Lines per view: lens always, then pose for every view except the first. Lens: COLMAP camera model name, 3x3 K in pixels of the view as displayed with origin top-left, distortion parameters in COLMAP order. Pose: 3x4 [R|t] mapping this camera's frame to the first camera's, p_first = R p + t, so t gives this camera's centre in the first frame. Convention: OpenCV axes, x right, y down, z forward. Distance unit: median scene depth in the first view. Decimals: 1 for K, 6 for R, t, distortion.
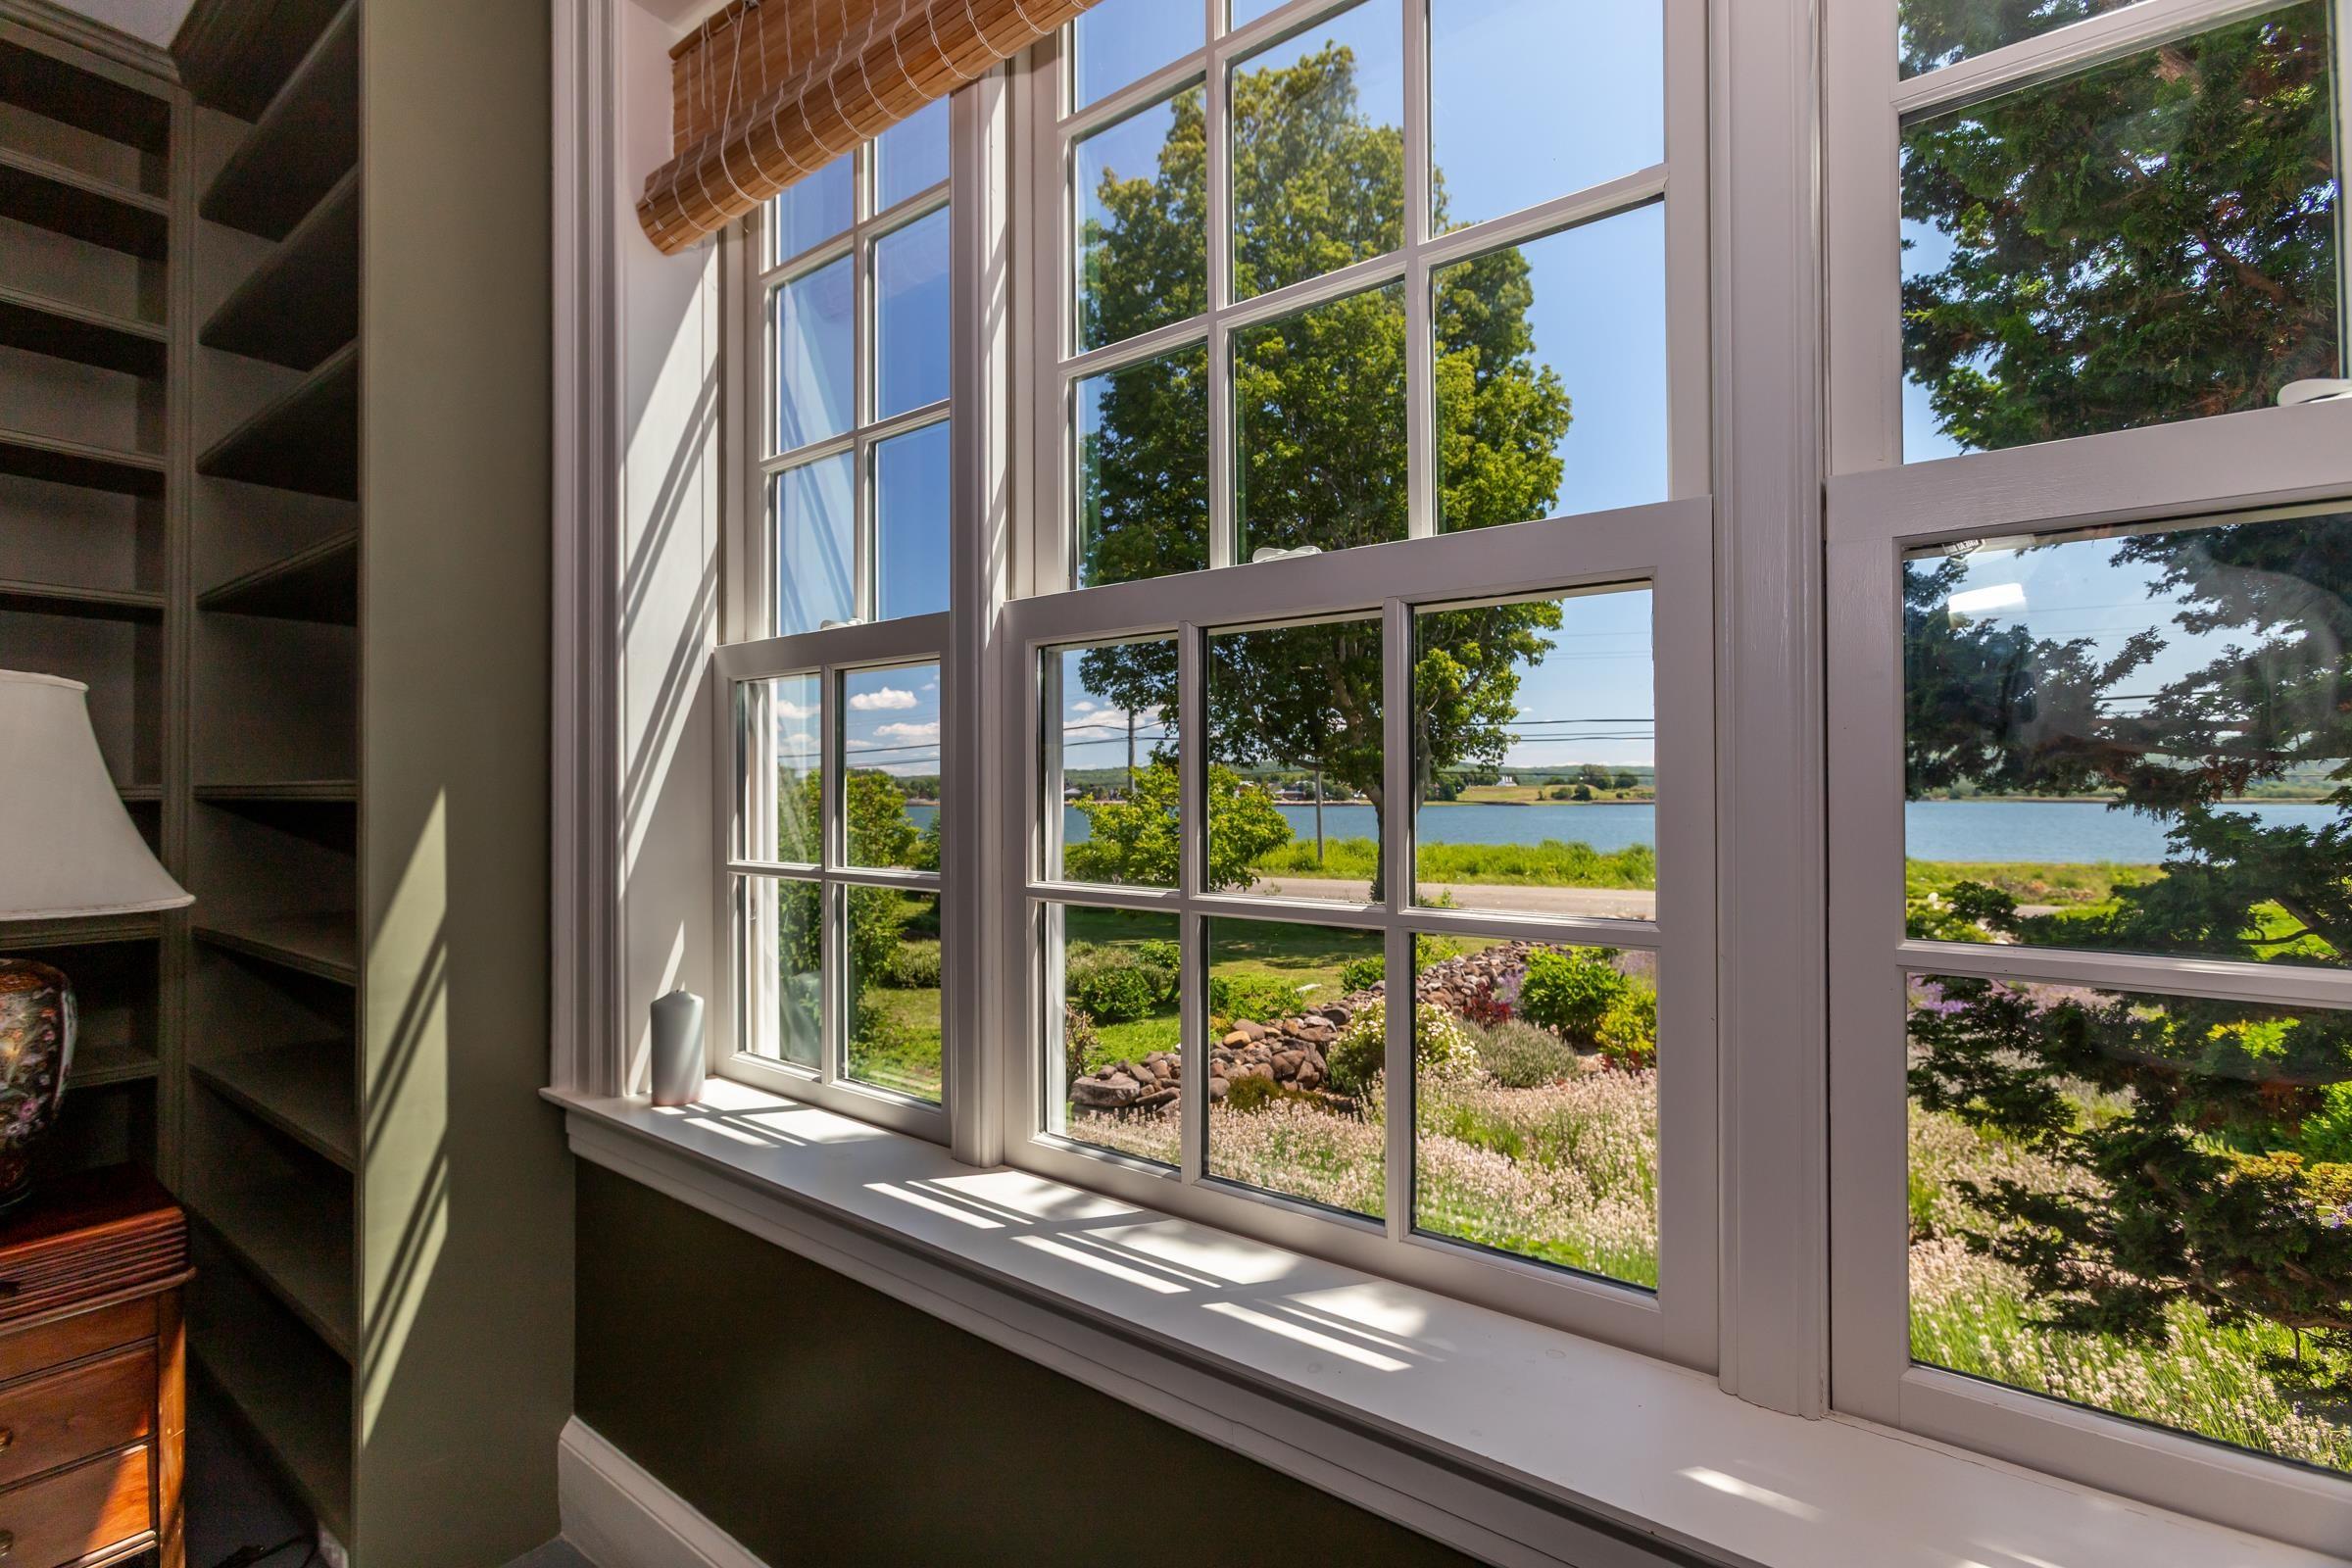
lens RADIAL K [[1041.0, 0, 1170.0], [0, 1041.0, 771.4], [0, 0, 1]] dist [0.000449, -0.000116]
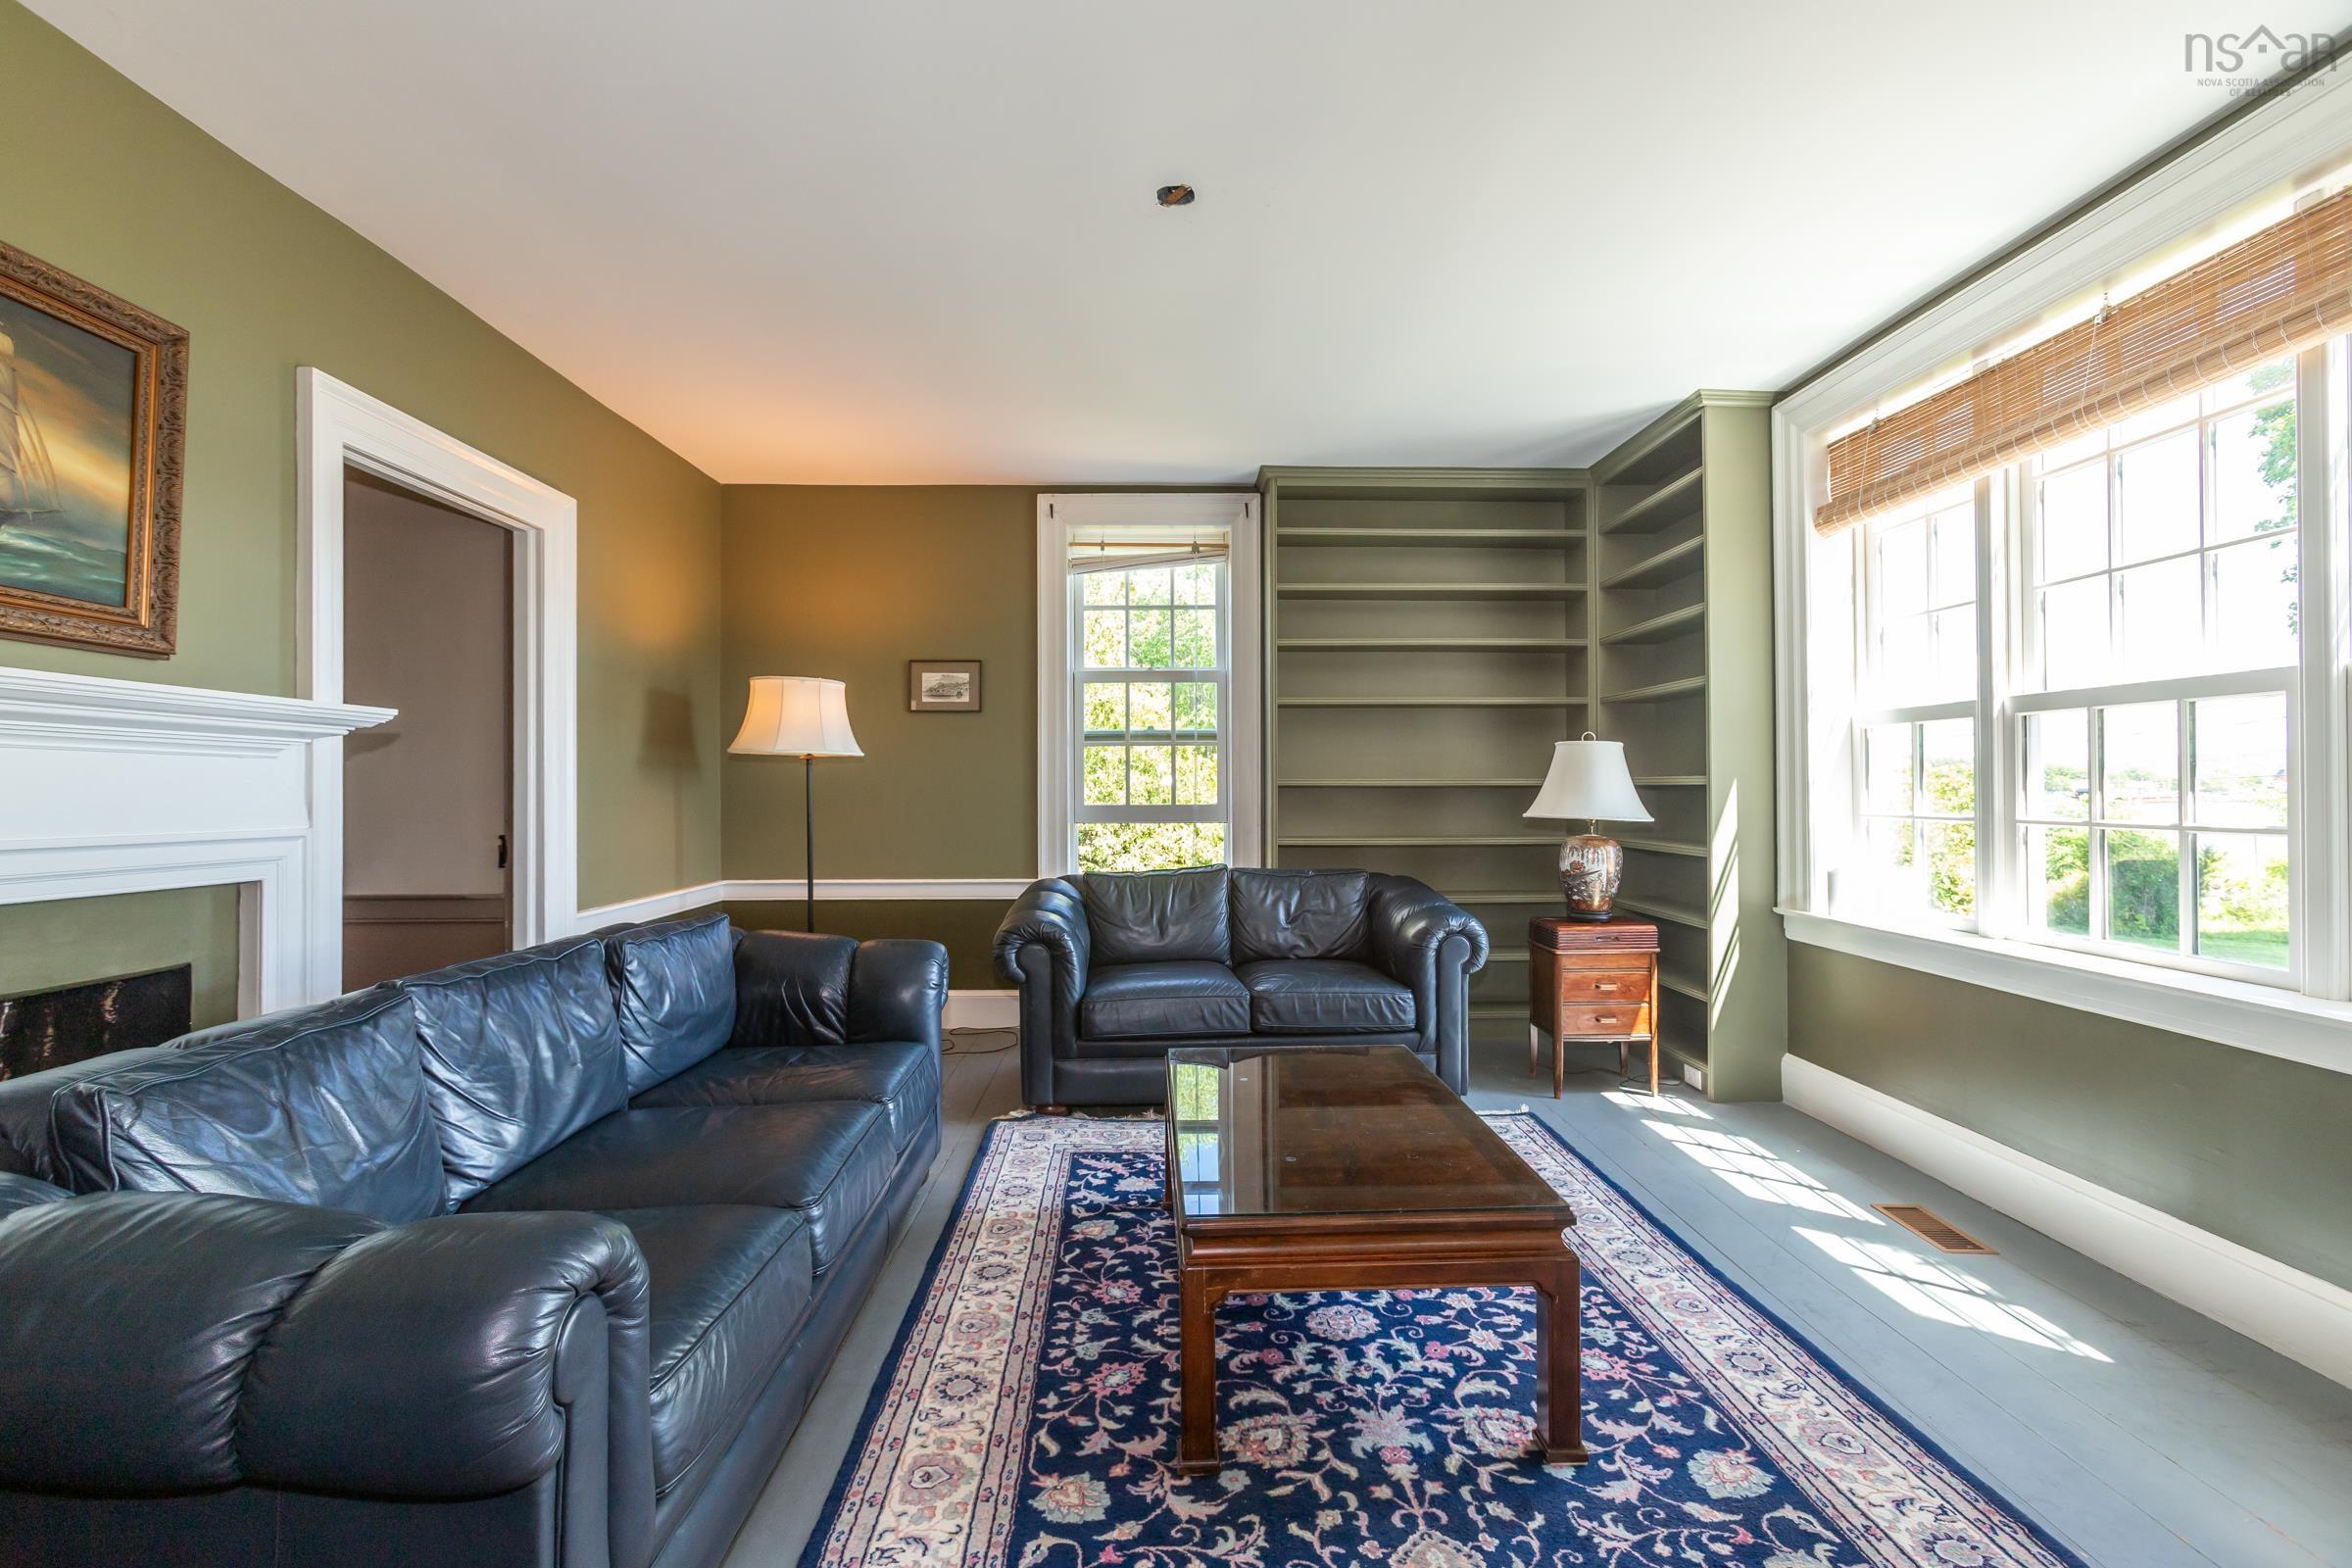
lens RADIAL K [[1041.0, 0, 1191.2], [0, 1041.0, 786.8], [0, 0, 1]] dist [0.000449, -0.000116]
pose [[0.629325, -0.013735, -0.777021, 0.416608], [0.005314, 0.999896, -0.013371, 0.061580], [0.777124, 0.004286, 0.629333, -1.574668]]
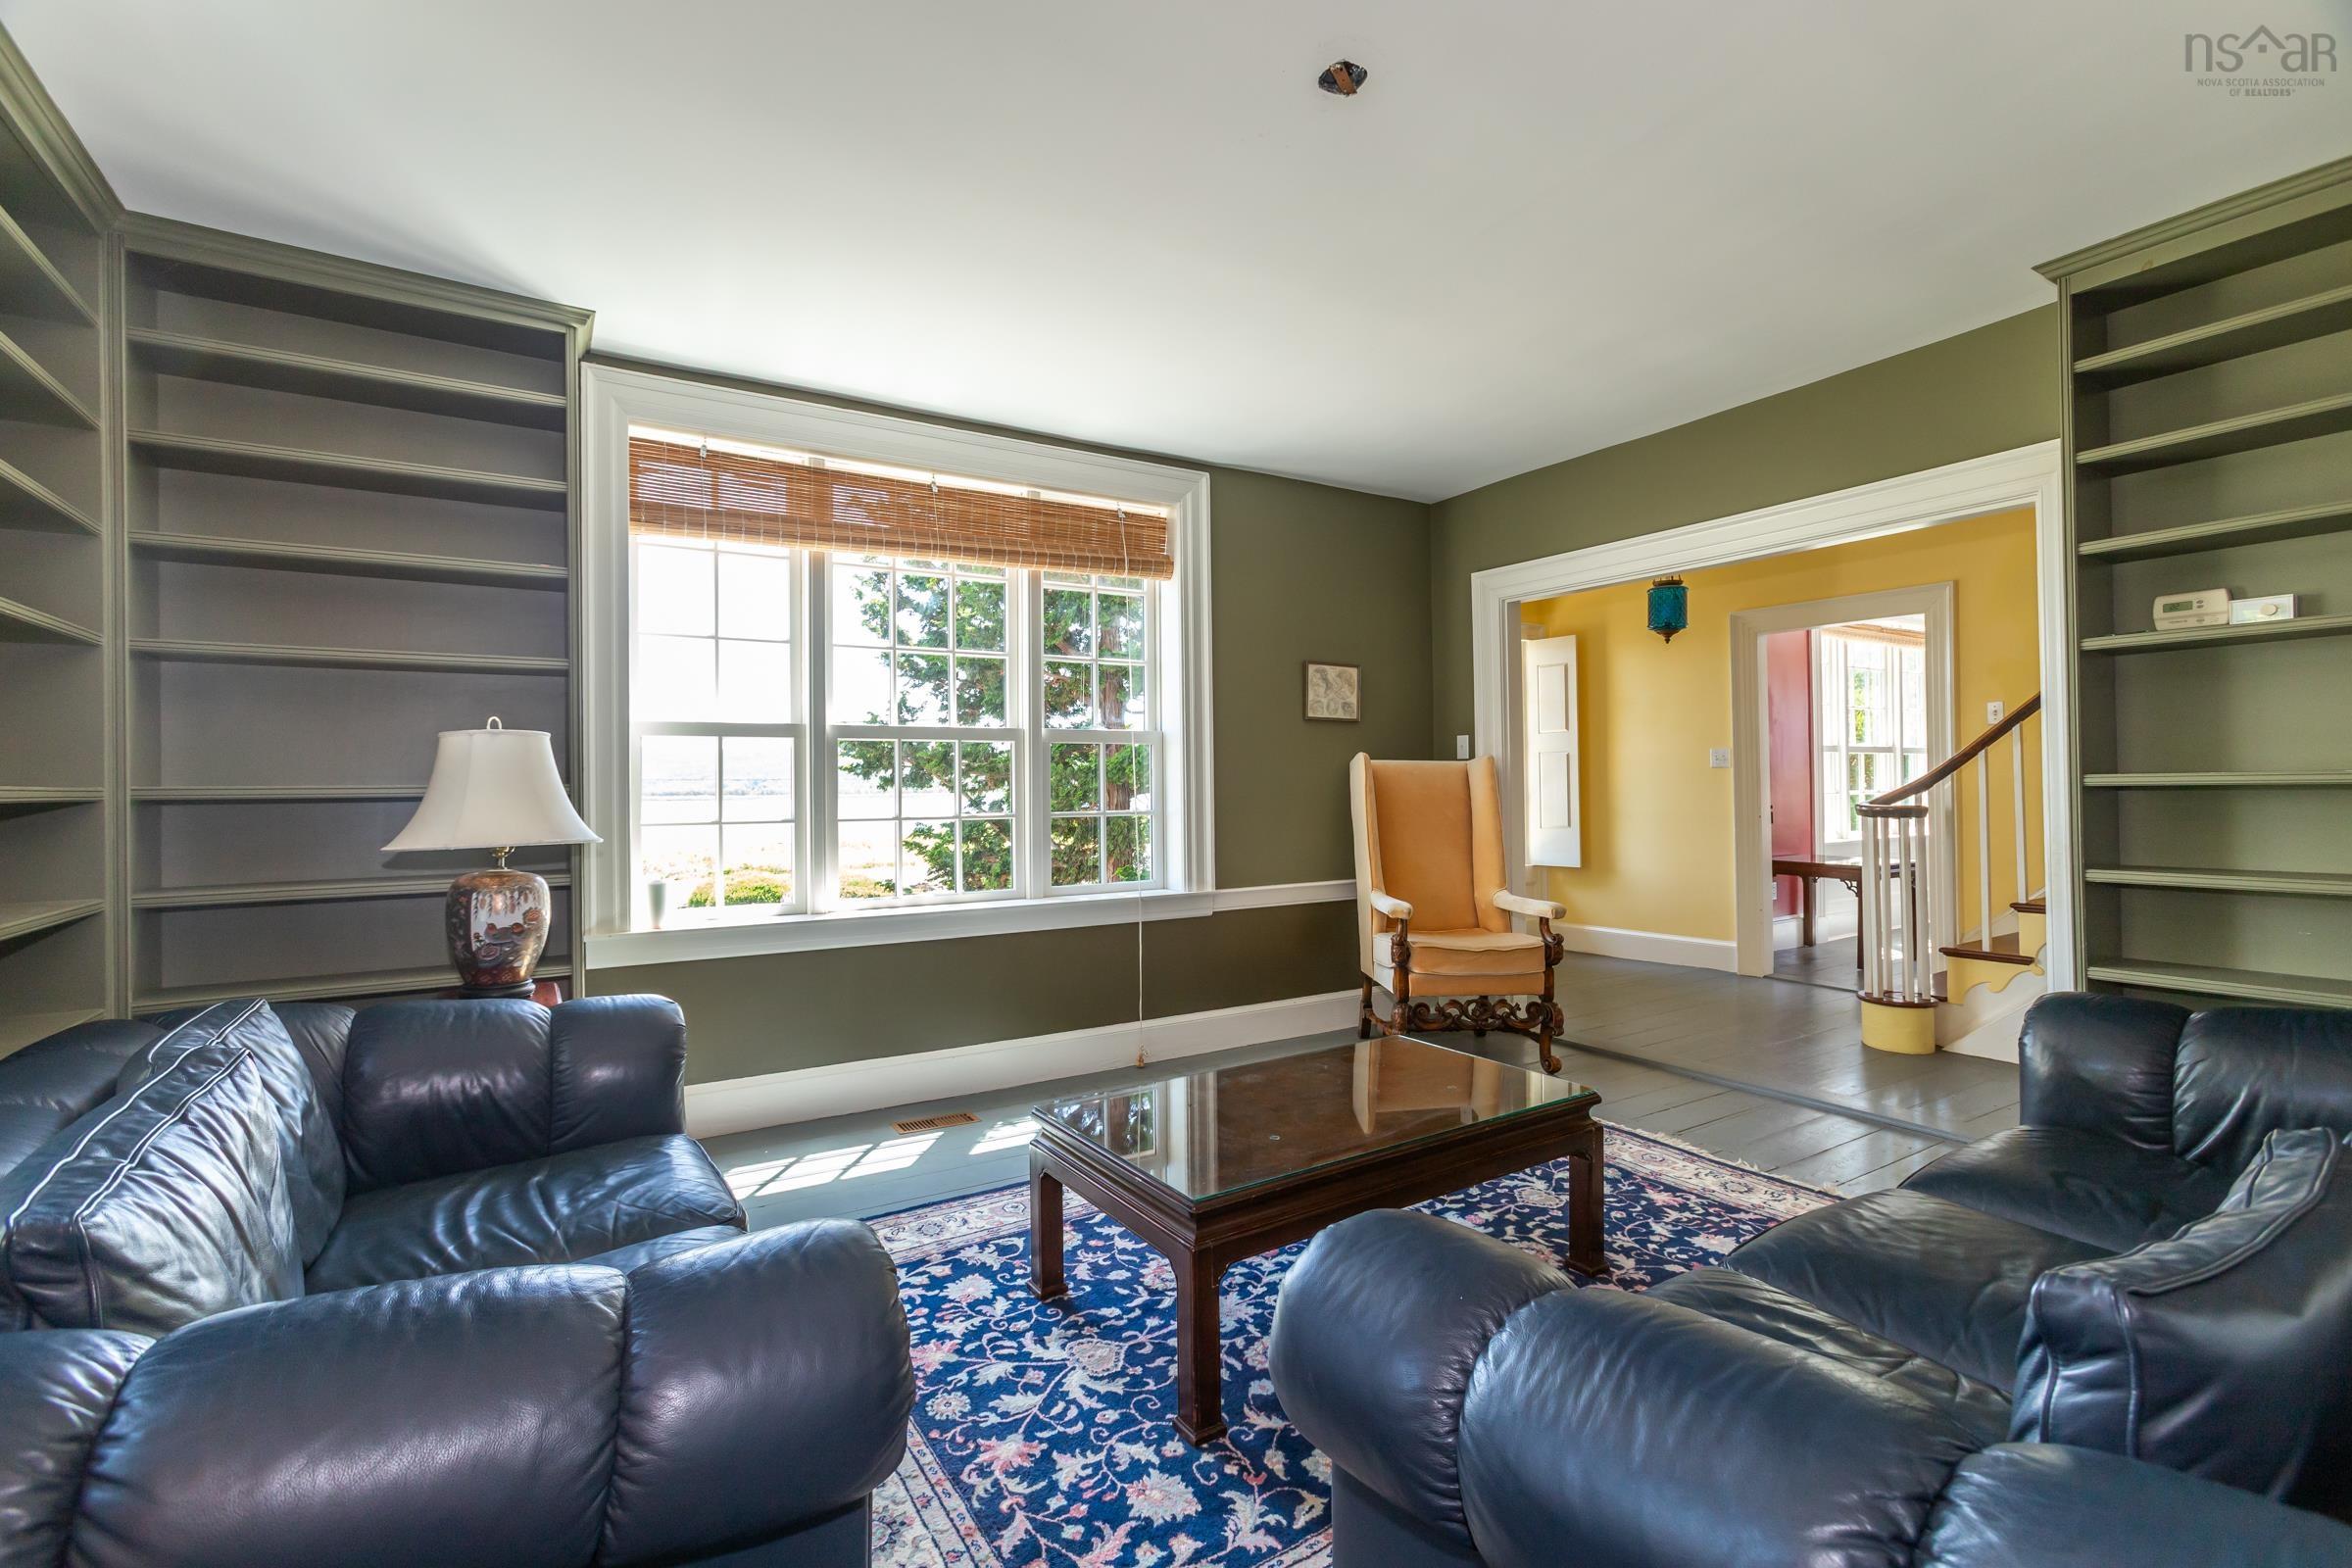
lens RADIAL K [[1041.0, 0, 1154.5], [0, 1041.0, 788.5], [0, 0, 1]] dist [0.000449, -0.000116]
pose [[0.367437, -0.010144, 0.929993, -2.185244], [0.016763, 0.999850, 0.004283, 0.025883], [-0.929897, 0.014016, 0.367552, -0.835194]]
